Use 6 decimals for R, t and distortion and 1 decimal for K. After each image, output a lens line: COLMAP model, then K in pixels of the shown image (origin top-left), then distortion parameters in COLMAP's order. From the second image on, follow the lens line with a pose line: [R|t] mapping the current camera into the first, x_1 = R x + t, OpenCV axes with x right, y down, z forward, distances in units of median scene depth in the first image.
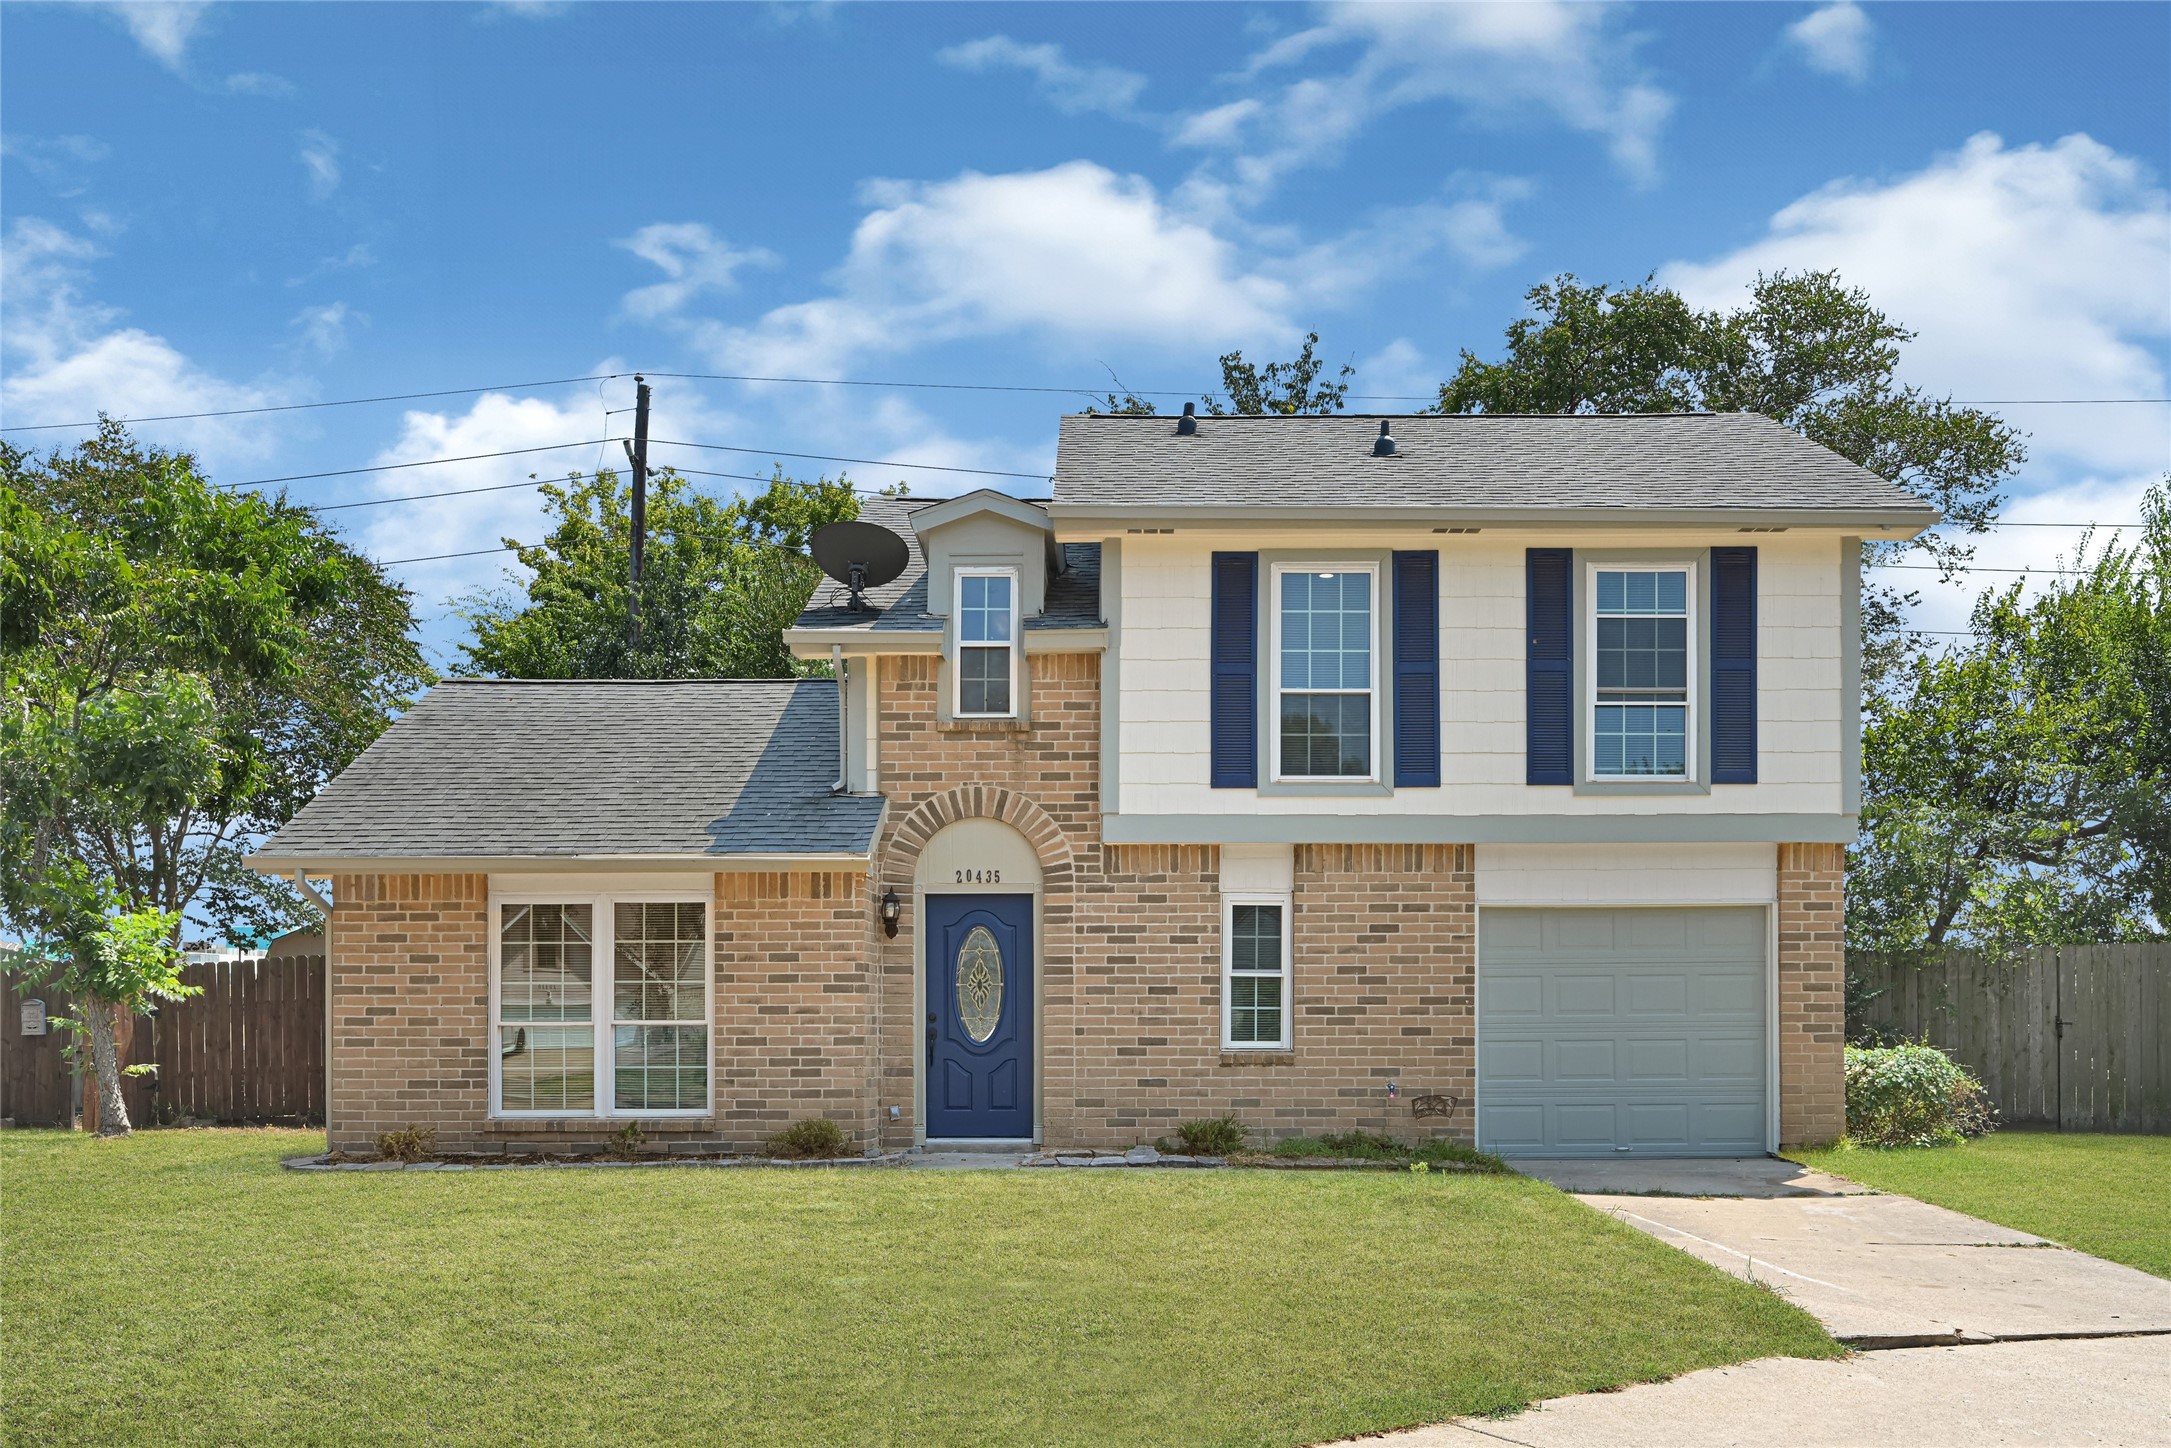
lens RADIAL K [[1858.0, 0, 1094.7], [0, 1858.0, 785.4], [0, 0, 1]] dist [-0.001673, 0.003057]
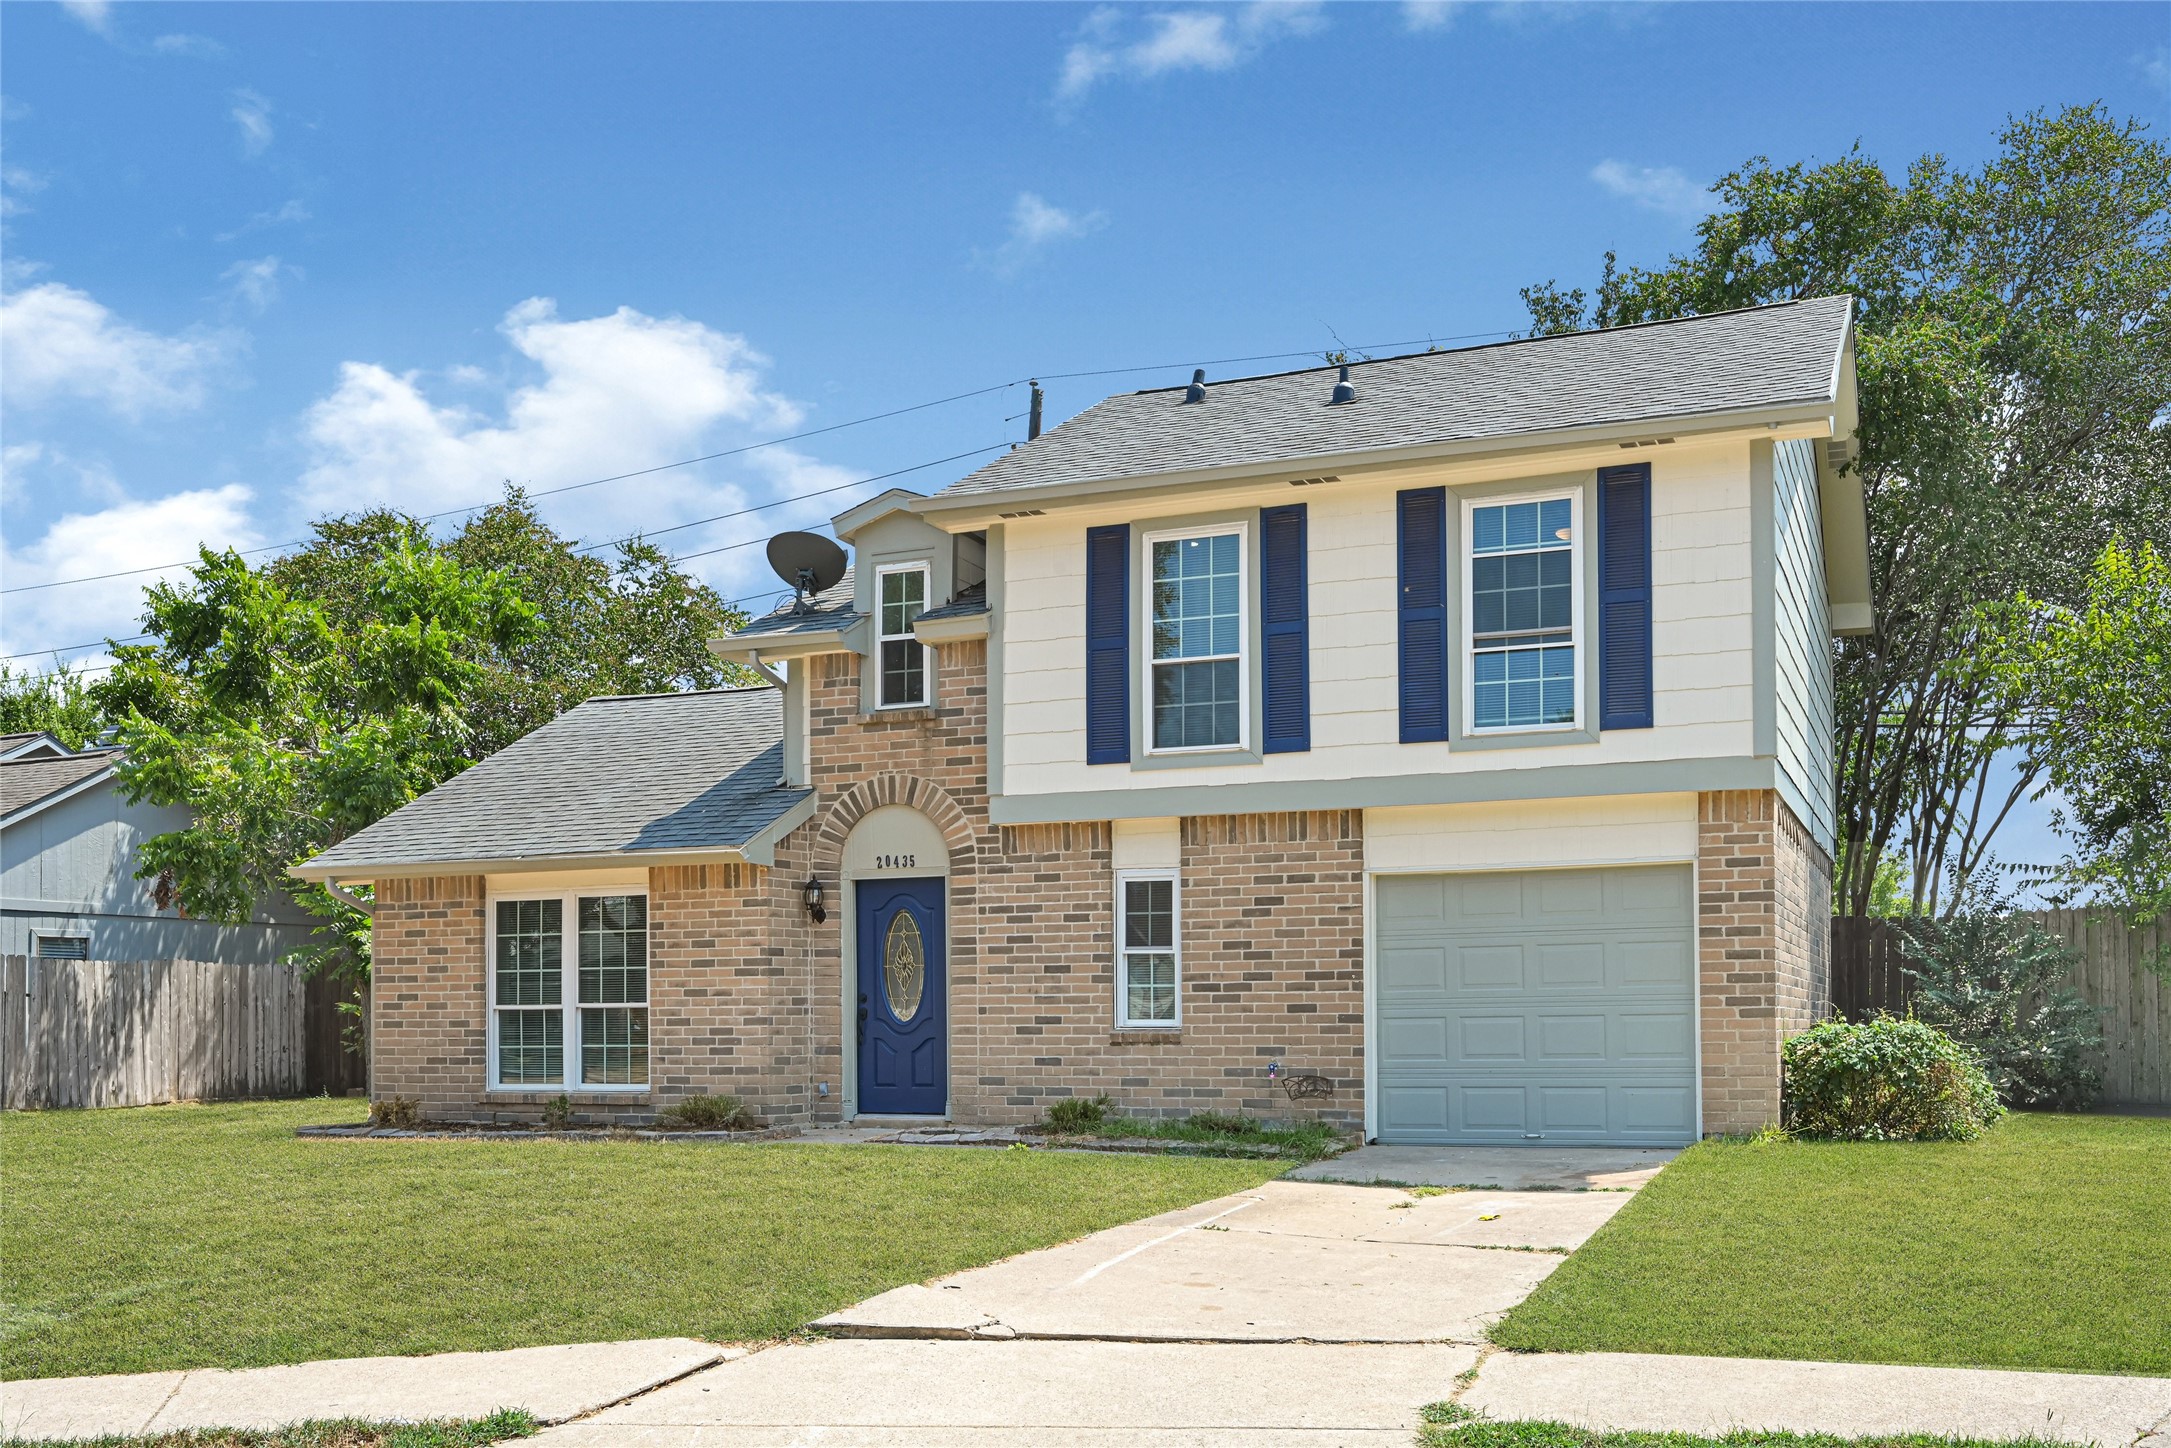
lens RADIAL K [[1890.4, 0, 1085.5], [0, 1890.4, 724.0], [0, 0, 1]] dist [-0.003665, -0.002137]
pose [[0.929691, -0.061600, -0.363153, 0.429880], [0.055369, 0.998086, -0.027553, 0.007354], [0.364155, 0.005509, 0.931322, 0.055632]]
